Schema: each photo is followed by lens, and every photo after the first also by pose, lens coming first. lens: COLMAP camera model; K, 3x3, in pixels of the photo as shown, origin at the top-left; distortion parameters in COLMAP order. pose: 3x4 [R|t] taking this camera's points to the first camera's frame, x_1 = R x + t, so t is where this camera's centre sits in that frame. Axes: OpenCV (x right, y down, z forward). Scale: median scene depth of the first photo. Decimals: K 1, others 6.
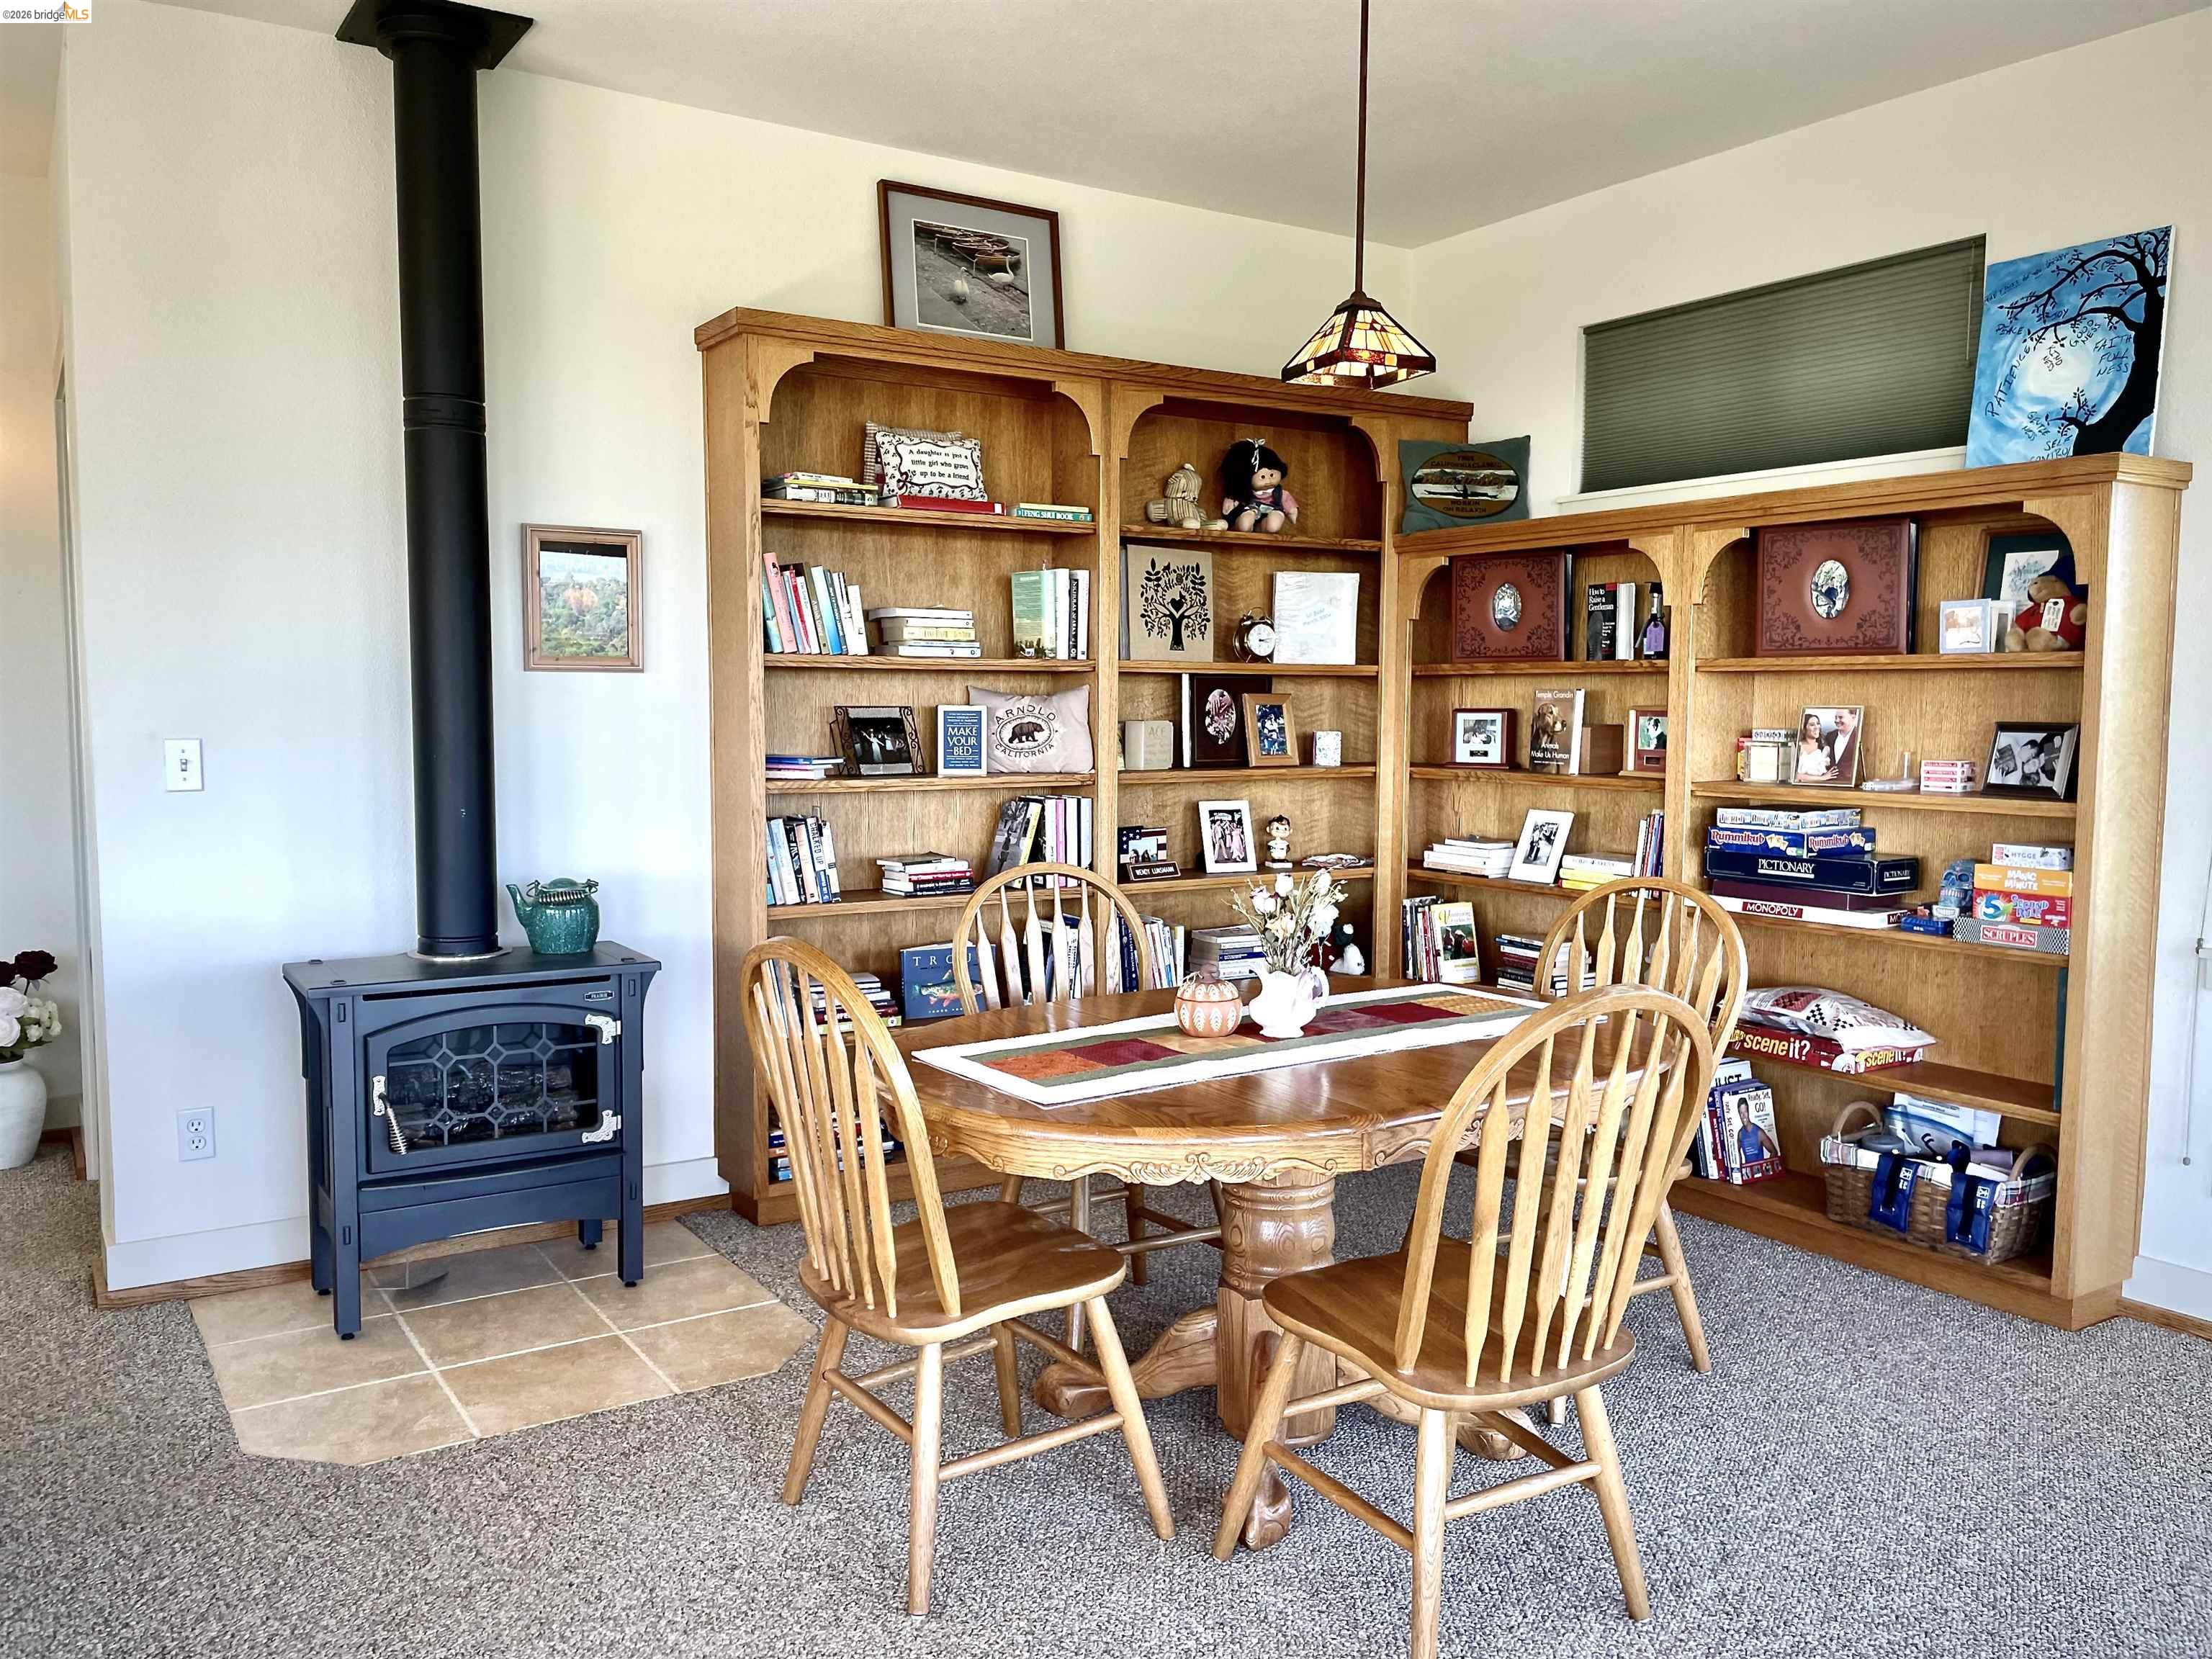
lens RADIAL K [[1745.5, 0, 1099.0], [0, 1745.5, 837.5], [0, 0, 1]] dist [0.017171, -0.028879]
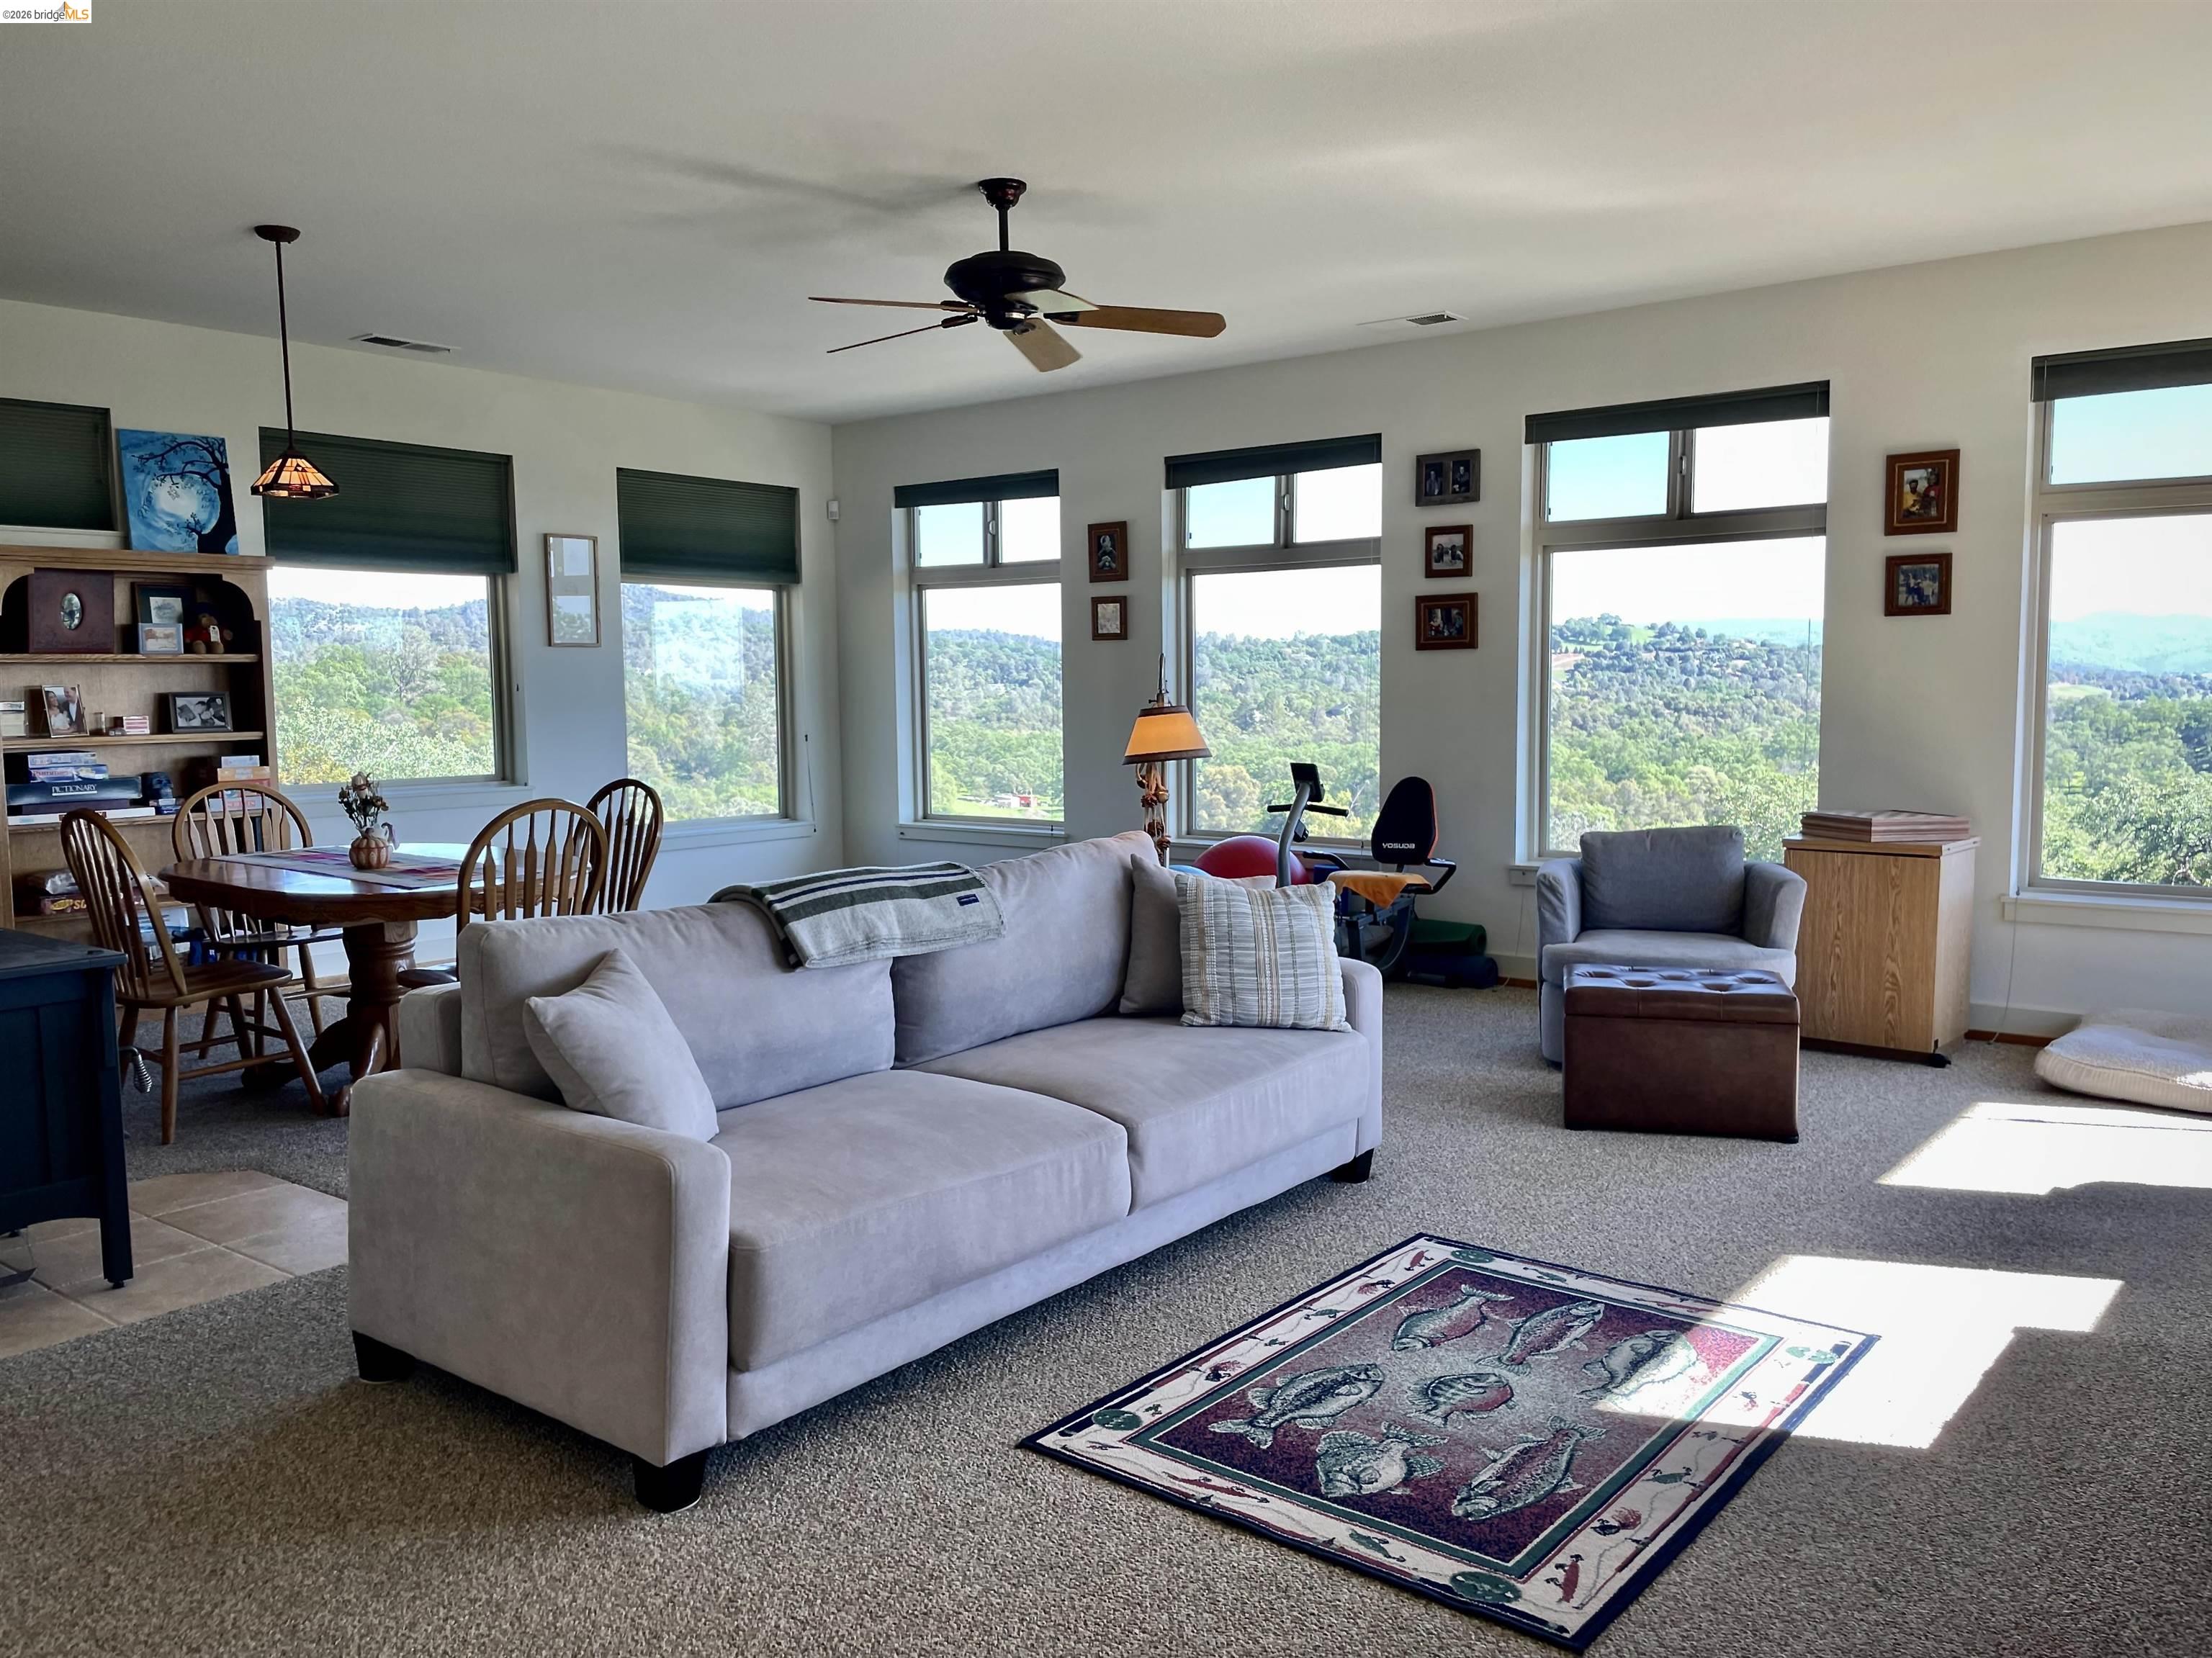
lens RADIAL K [[1745.3, 0, 1095.7], [0, 1745.3, 823.9], [0, 0, 1]] dist [0.017171, -0.028879]
pose [[-0.319151, -0.086224, 0.943773, -1.527972], [0.083858, 0.989377, 0.118748, -0.068160], [-0.943986, 0.117042, -0.308530, 0.697879]]
